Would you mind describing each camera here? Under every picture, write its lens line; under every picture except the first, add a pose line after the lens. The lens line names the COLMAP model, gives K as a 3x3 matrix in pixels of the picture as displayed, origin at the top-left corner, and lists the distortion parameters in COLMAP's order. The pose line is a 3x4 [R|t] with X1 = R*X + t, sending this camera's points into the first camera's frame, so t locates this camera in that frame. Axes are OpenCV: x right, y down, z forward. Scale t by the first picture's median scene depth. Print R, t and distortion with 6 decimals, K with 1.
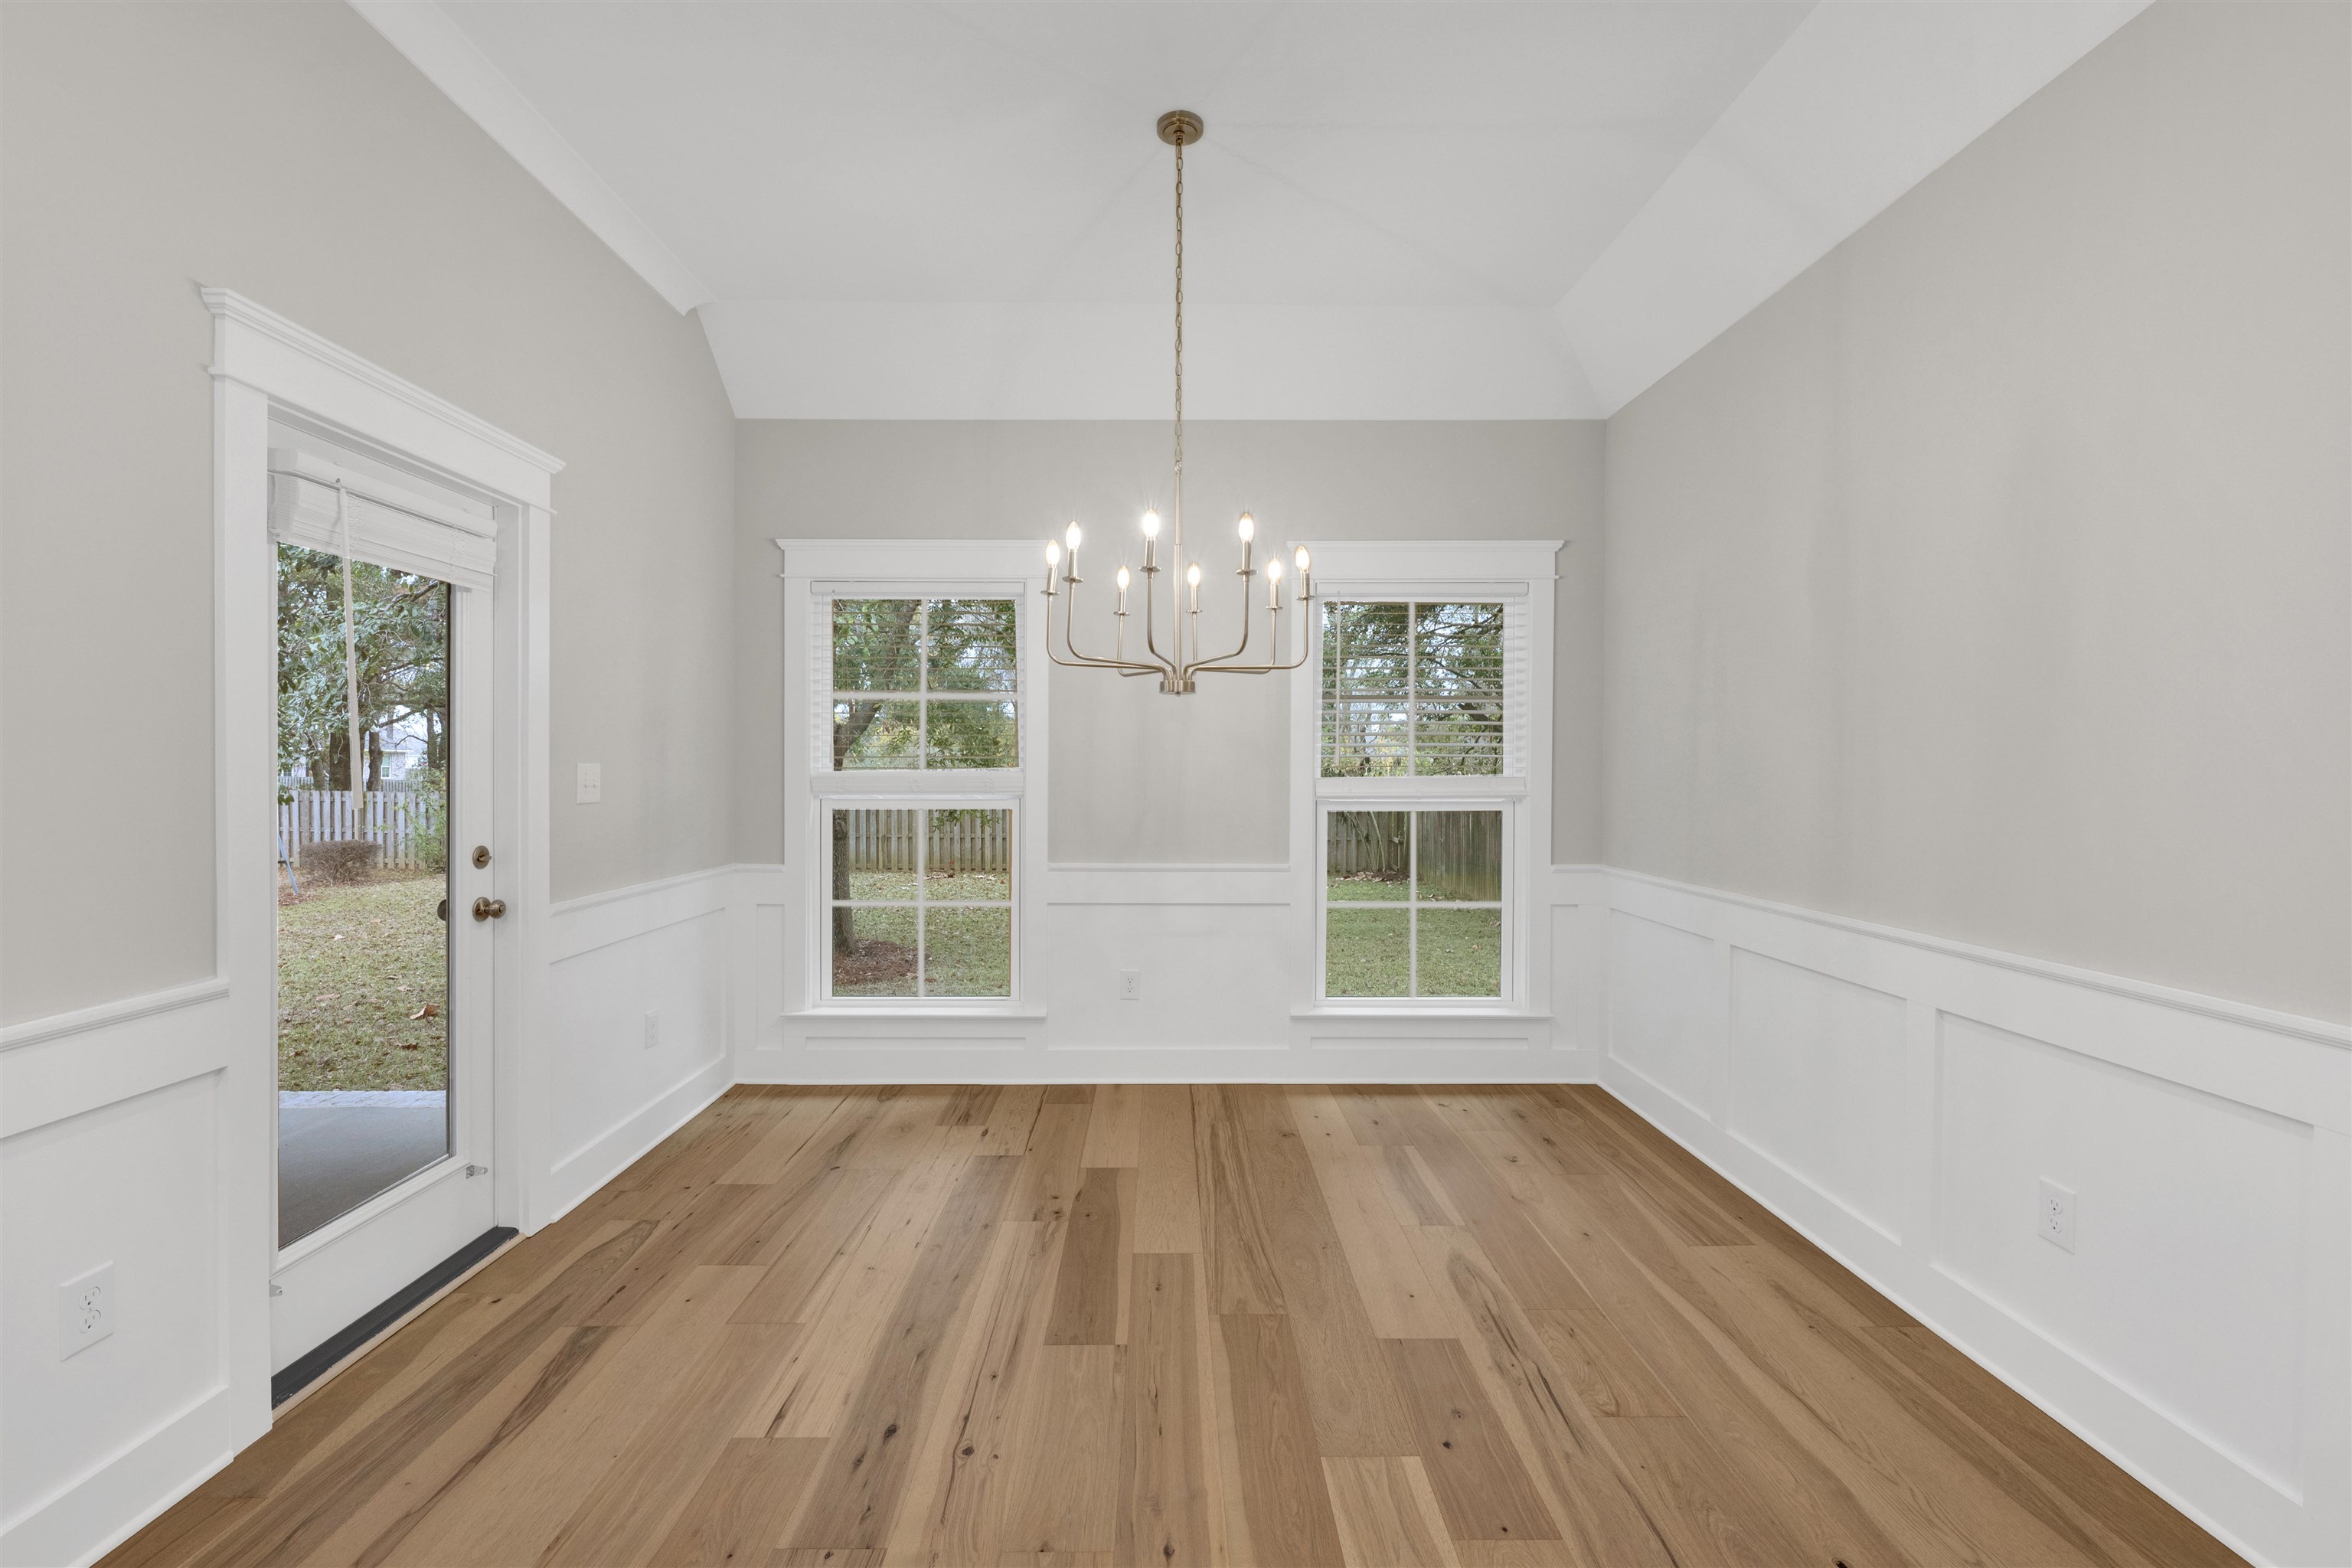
lens RADIAL K [[1008.8, 0, 1173.5], [0, 1008.8, 776.7], [0, 0, 1]] dist [0.000604, -0.000105]
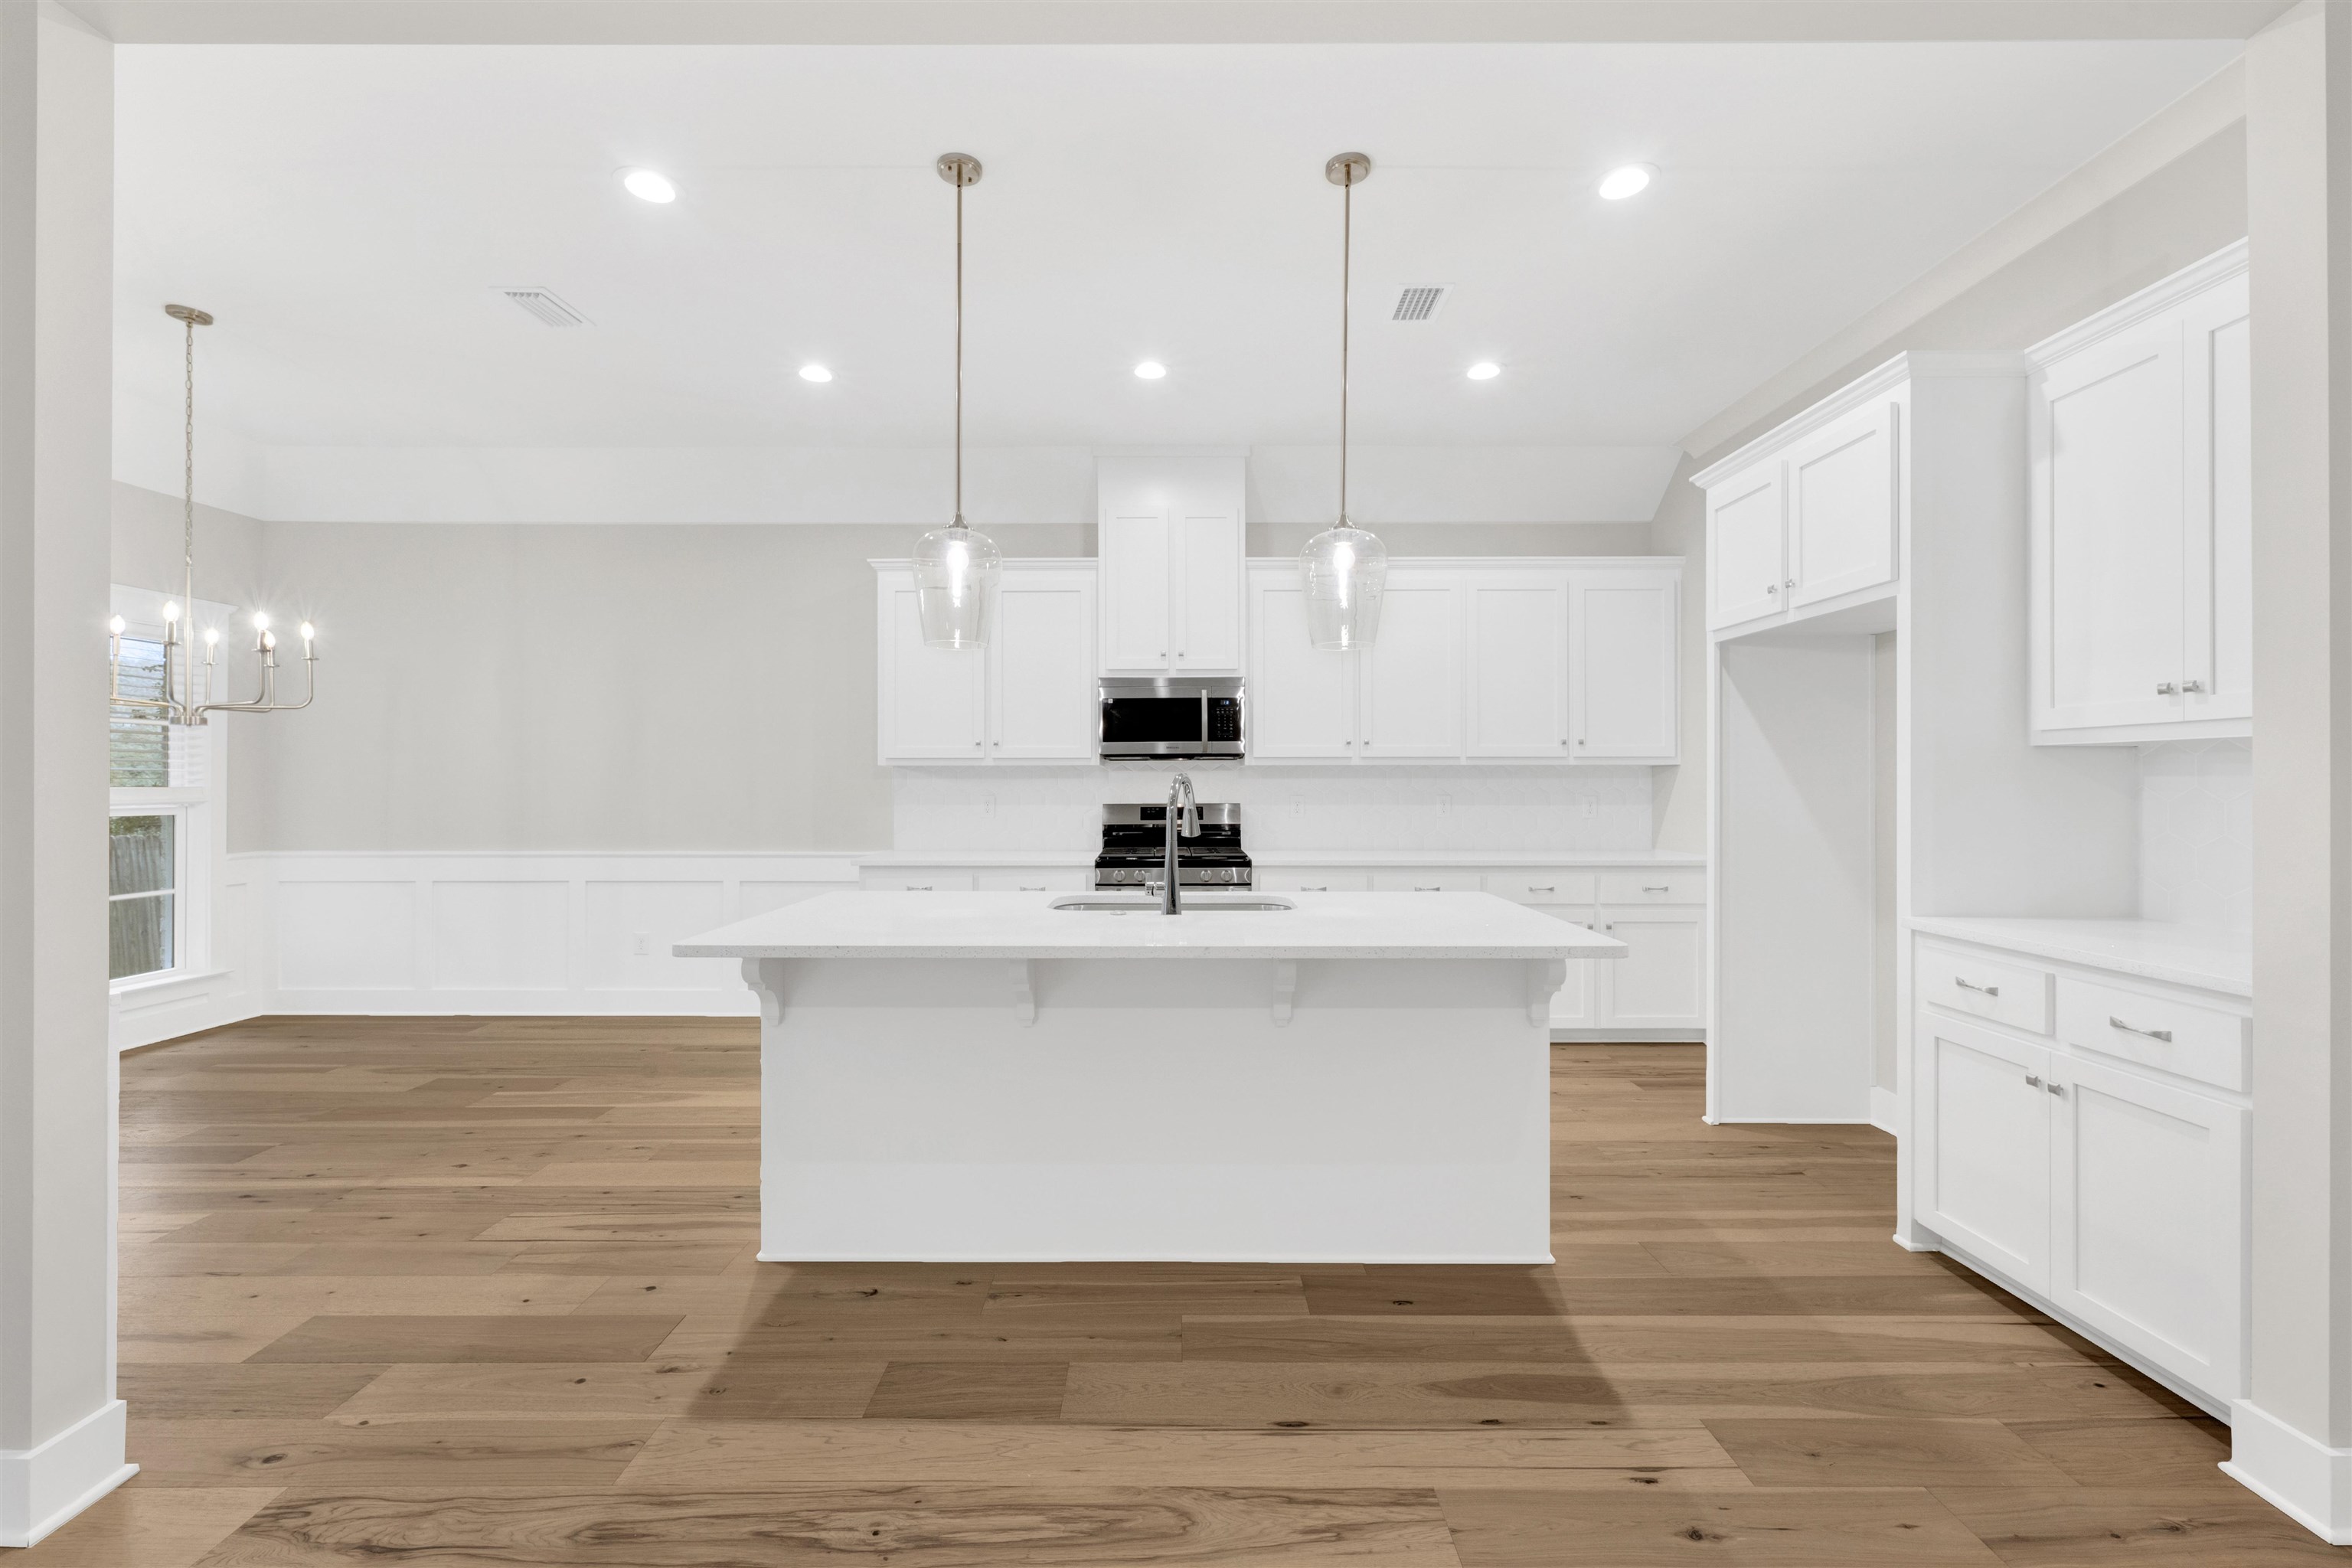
lens RADIAL K [[967.8, 0, 1174.9], [0, 967.8, 779.9], [0, 0, 1]] dist [0.000478, -0.000006]
pose [[0.005818, -0.002787, 0.999979, -0.859881], [0.008736, 0.999958, 0.002736, -0.000833], [-0.999945, 0.008719, 0.005842, -0.231102]]
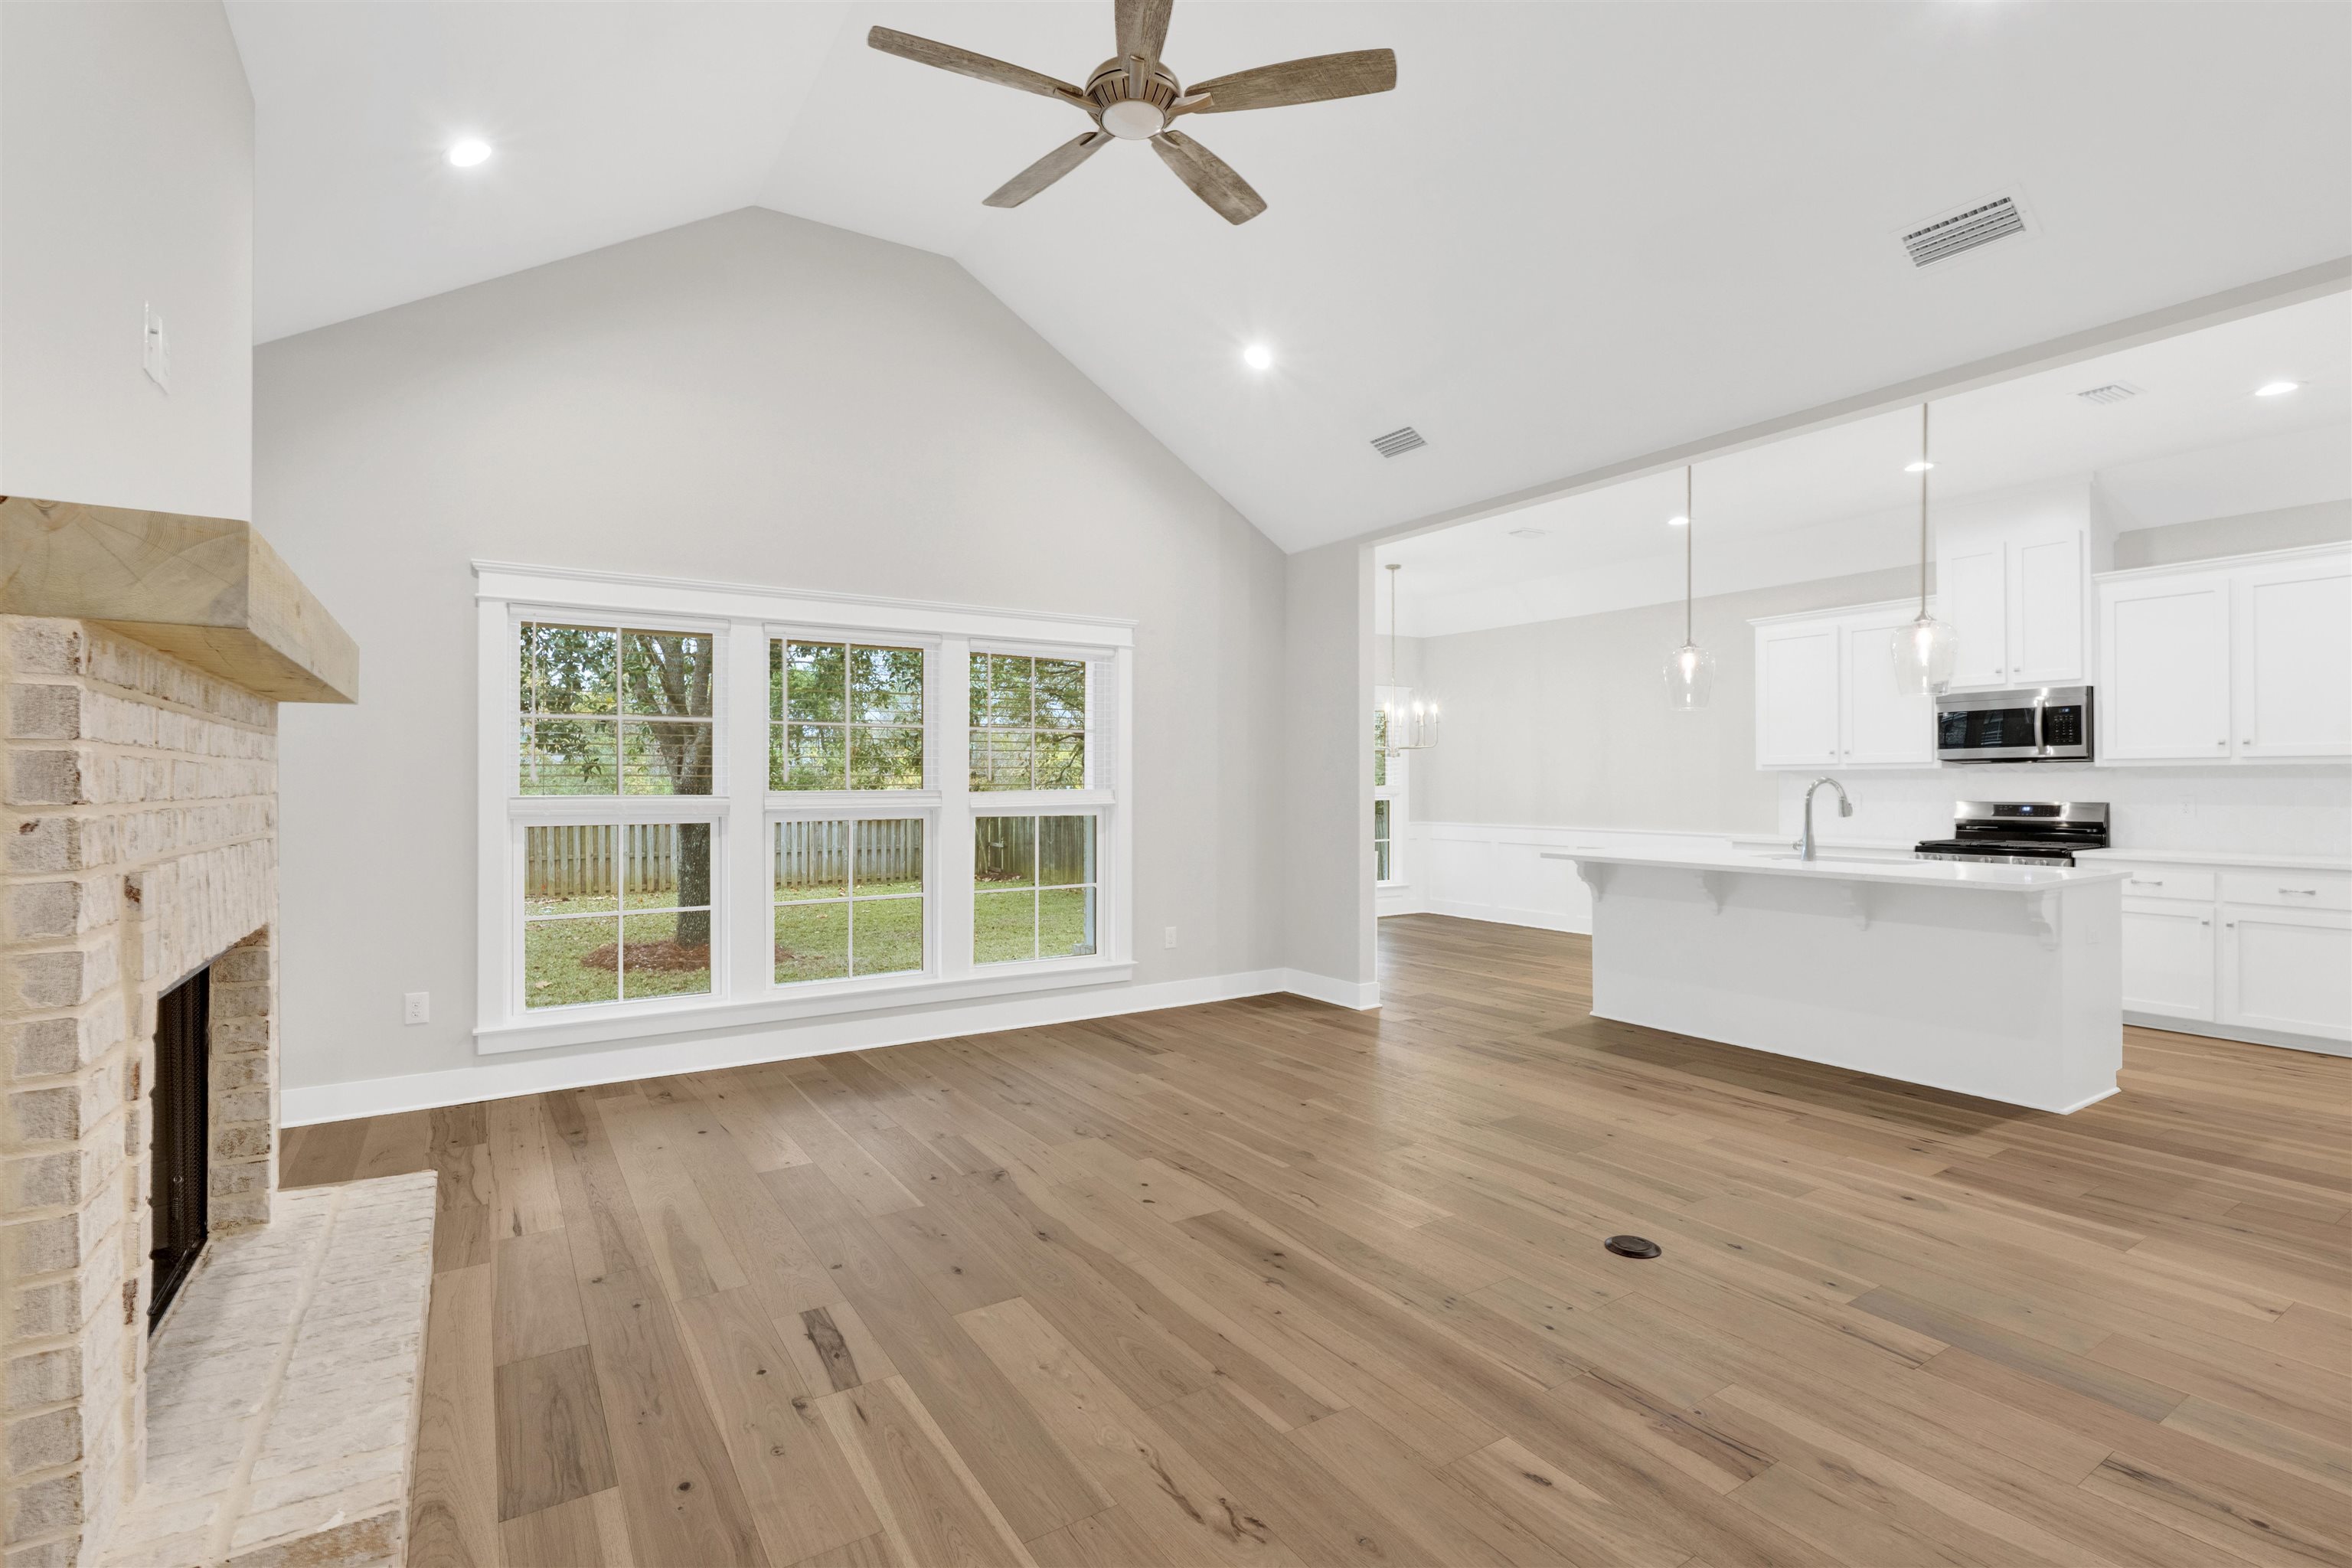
lens RADIAL K [[1082.5, 0, 1176.0], [0, 1082.5, 784.0], [0, 0, 1]] dist [-0.003467, -0.000195]
pose [[0.841778, -0.006371, 0.539786, -1.485428], [0.009970, 0.999943, -0.003747, 0.001440], [-0.539732, 0.008536, 0.841794, -0.880810]]
